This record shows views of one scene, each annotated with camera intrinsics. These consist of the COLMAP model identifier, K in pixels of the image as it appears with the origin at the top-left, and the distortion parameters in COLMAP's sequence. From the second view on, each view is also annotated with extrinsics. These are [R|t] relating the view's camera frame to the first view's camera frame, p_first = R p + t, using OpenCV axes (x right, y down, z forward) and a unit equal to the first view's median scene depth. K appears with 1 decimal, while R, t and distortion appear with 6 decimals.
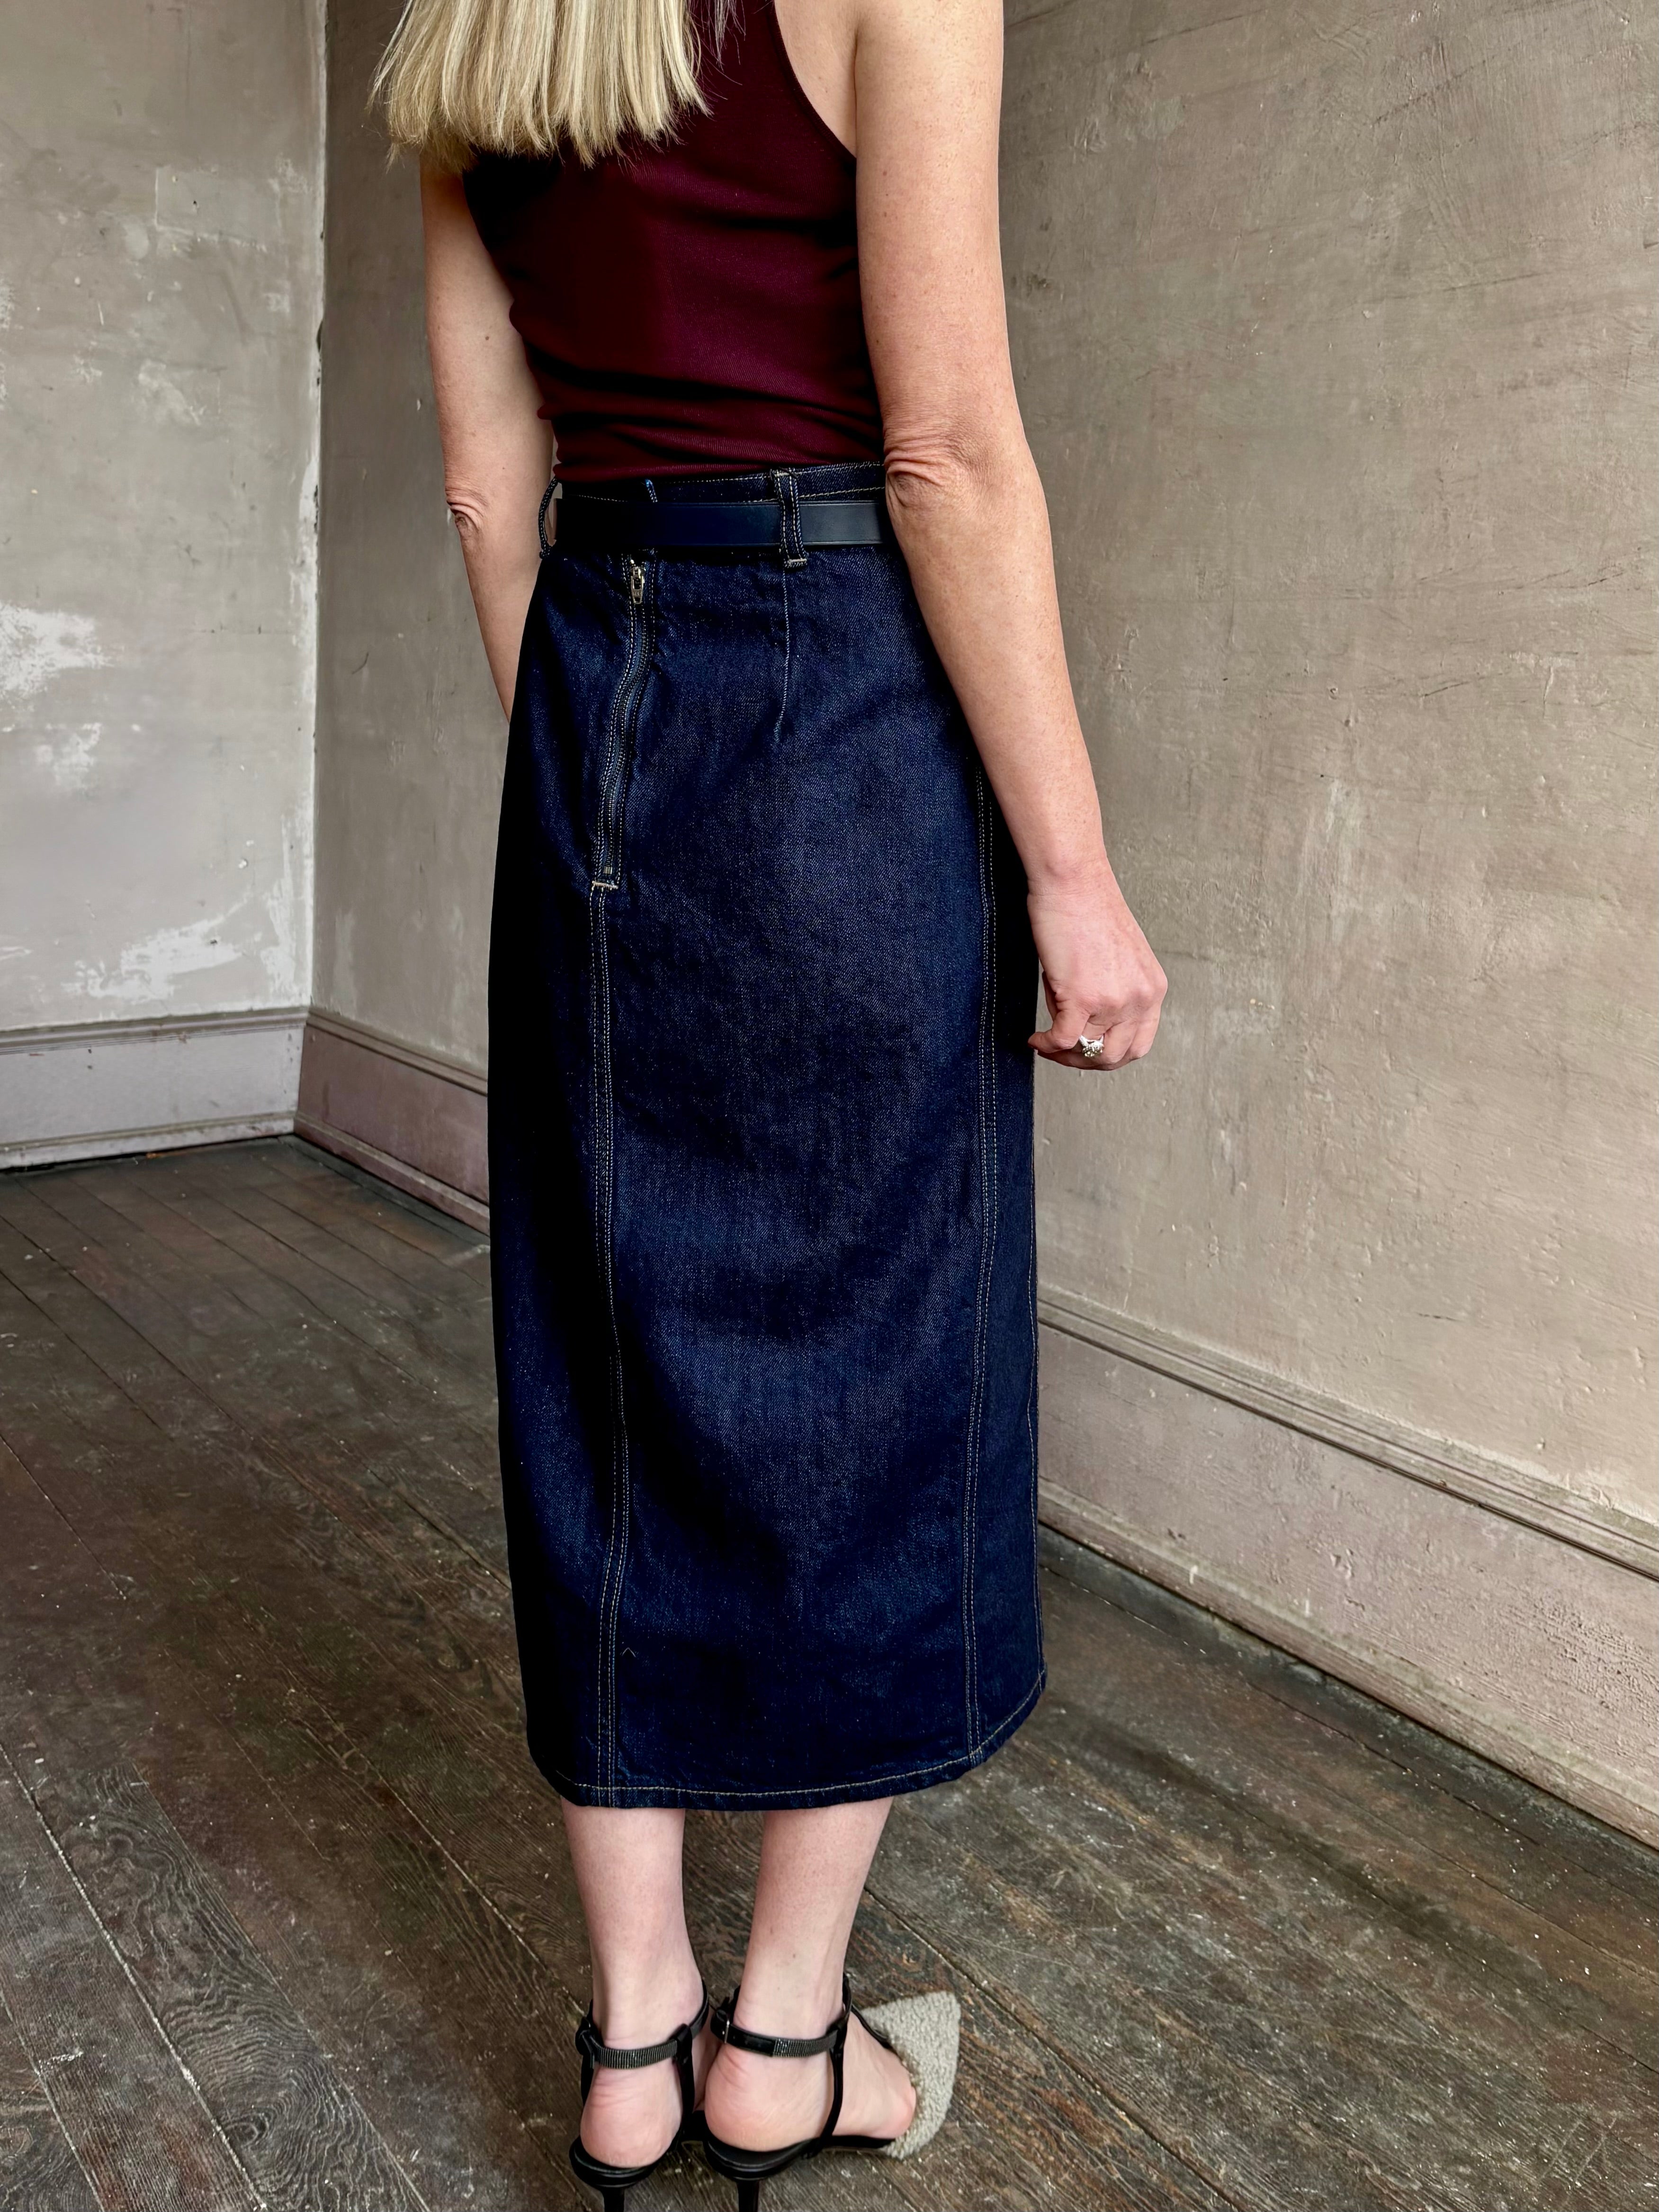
lens RADIAL K [[2051.5, 0, 849.6], [0, 2051.5, 886.3], [0, 0, 1]] dist [0.017921, -0.002359]
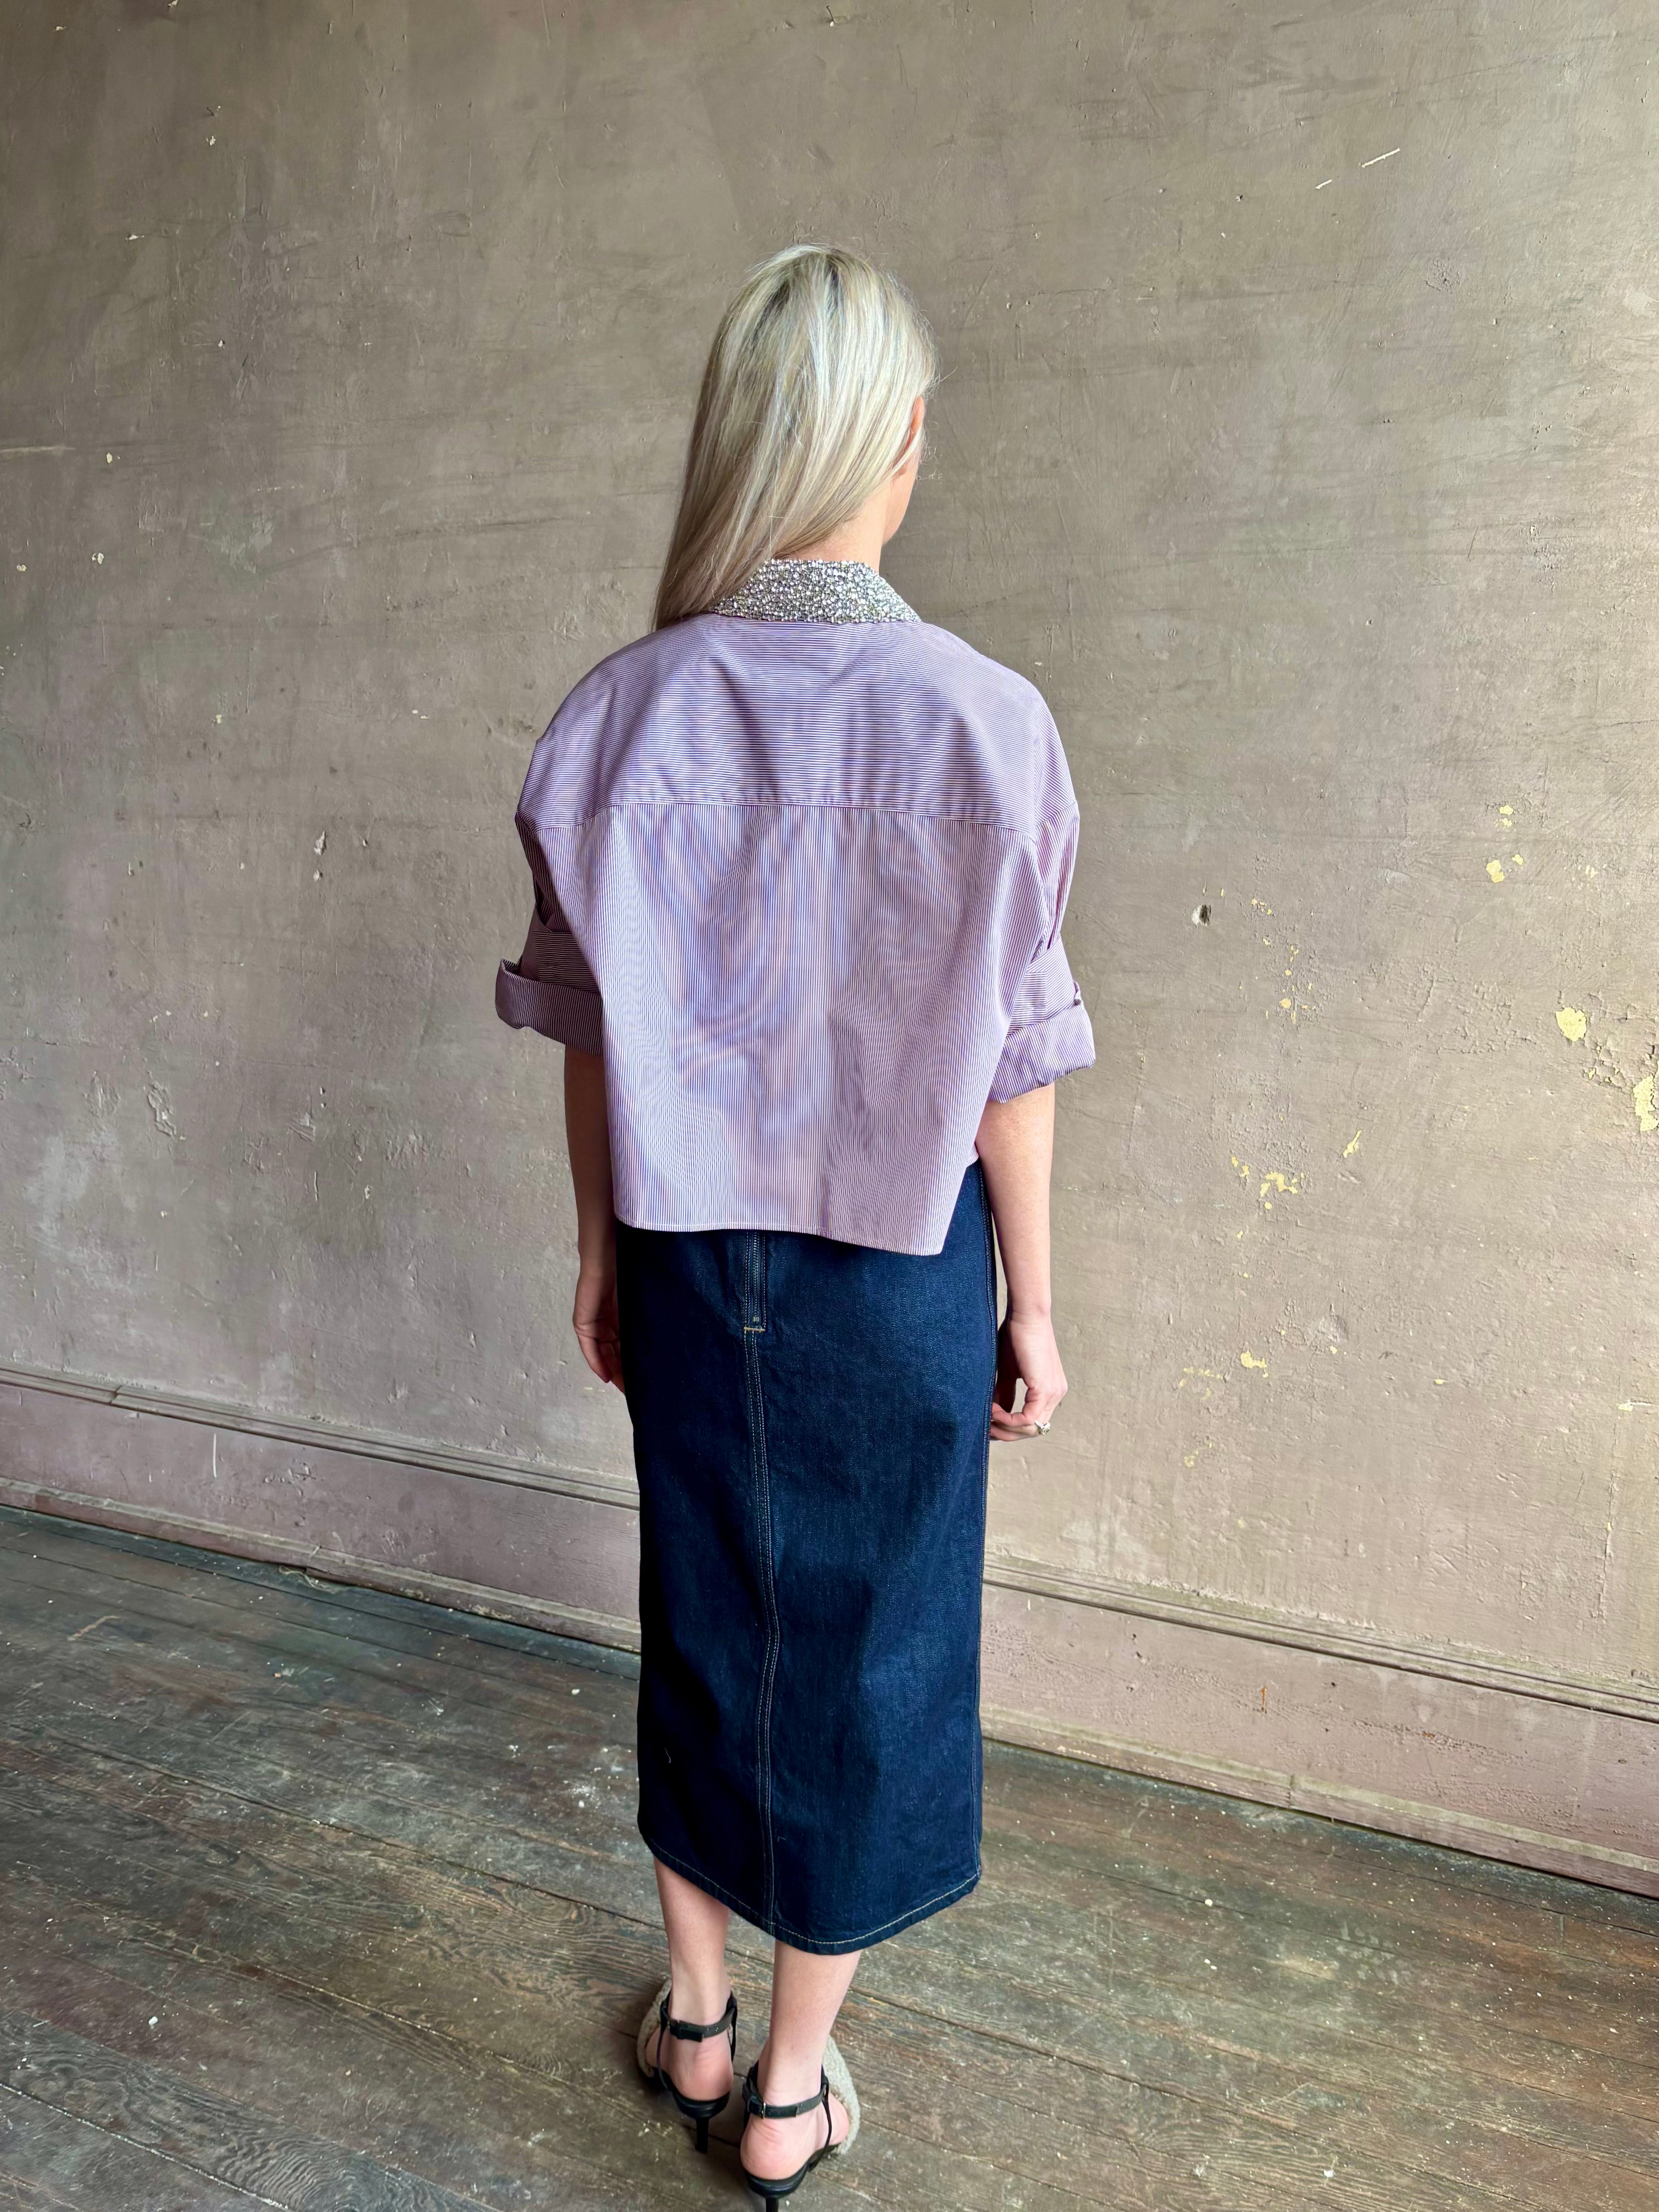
lens RADIAL K [[1744.5, 0, 852.5], [0, 1744.5, 1100.2], [0, 0, 1]] dist [-0.007366, 0.042179]
pose [[0.859846, -0.068834, 0.505891, -0.390598], [0.042684, 0.997093, 0.063121, -0.143826], [-0.508765, -0.032681, 0.860285, -0.107225]]
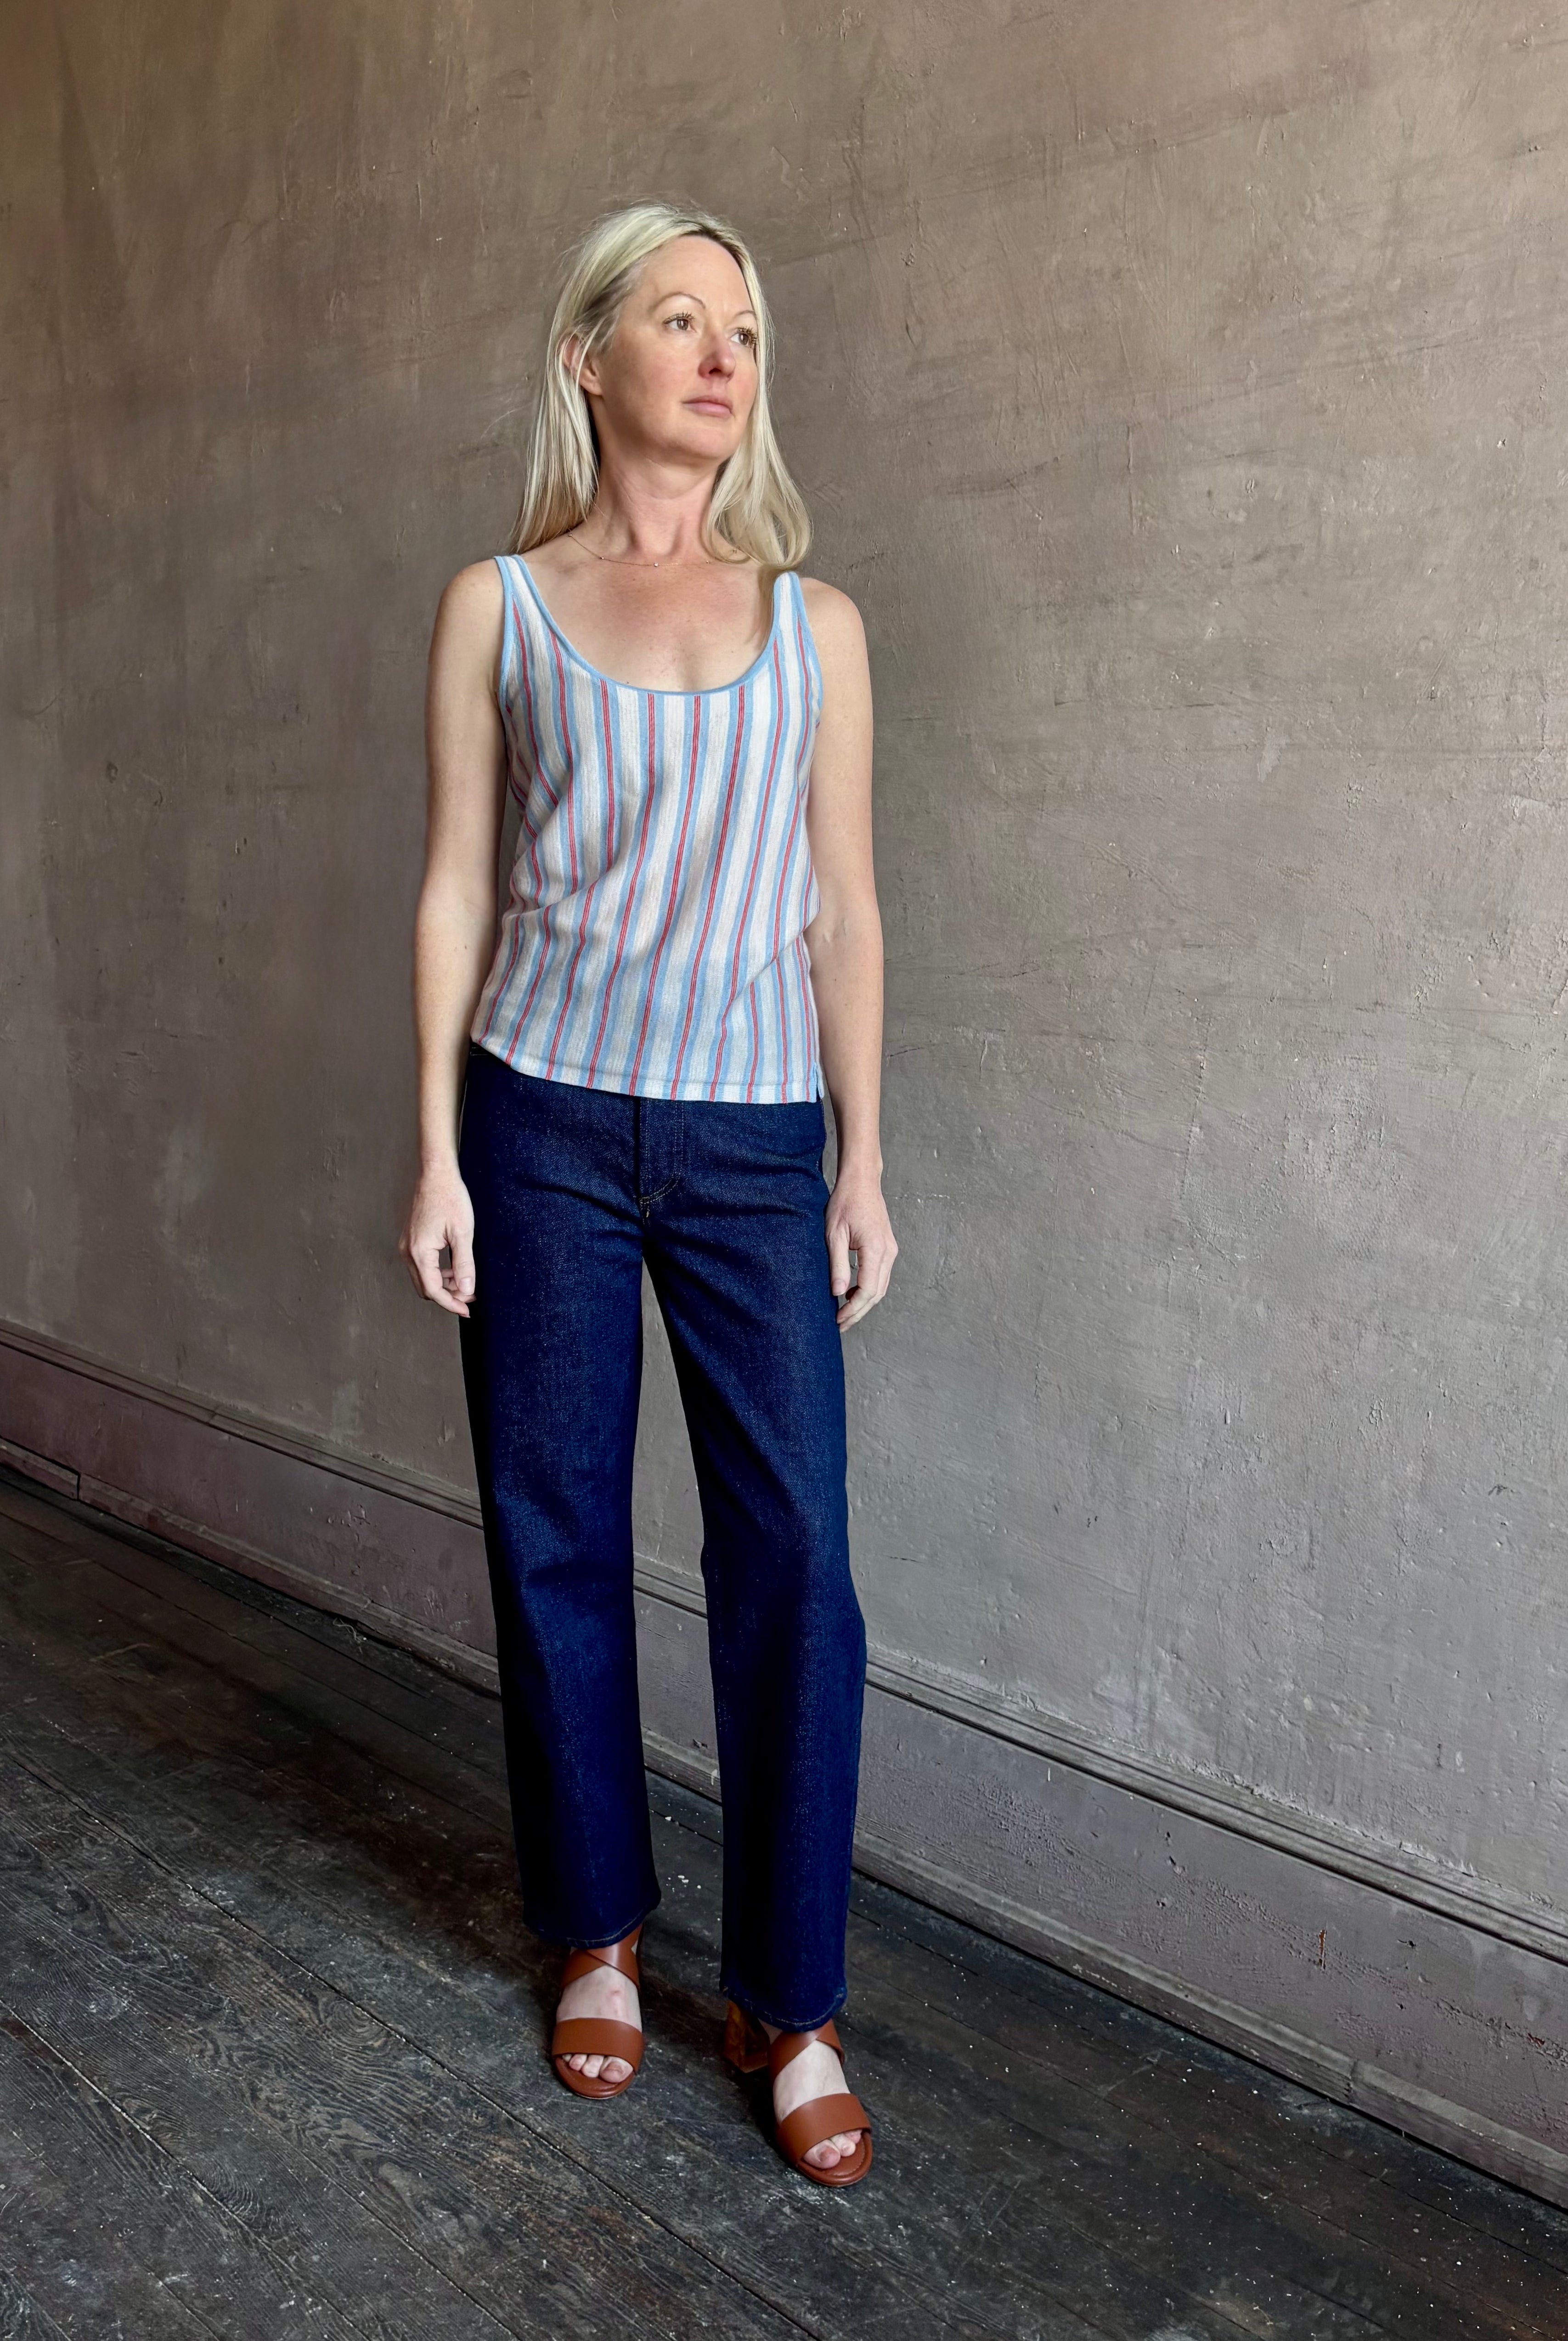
lens RADIAL K [[1993.2, 0, 769.8], [0, 1993.2, 1186.7], [0, 0, 1]] dist [-0.007154, 0.045986]
pose [[0.983705, -0.019149, 0.178766, -0.001756], [0.009898, 0.998572, 0.052501, -0.079026], [-0.179516, -0.049876, 0.982490, -0.144961]]
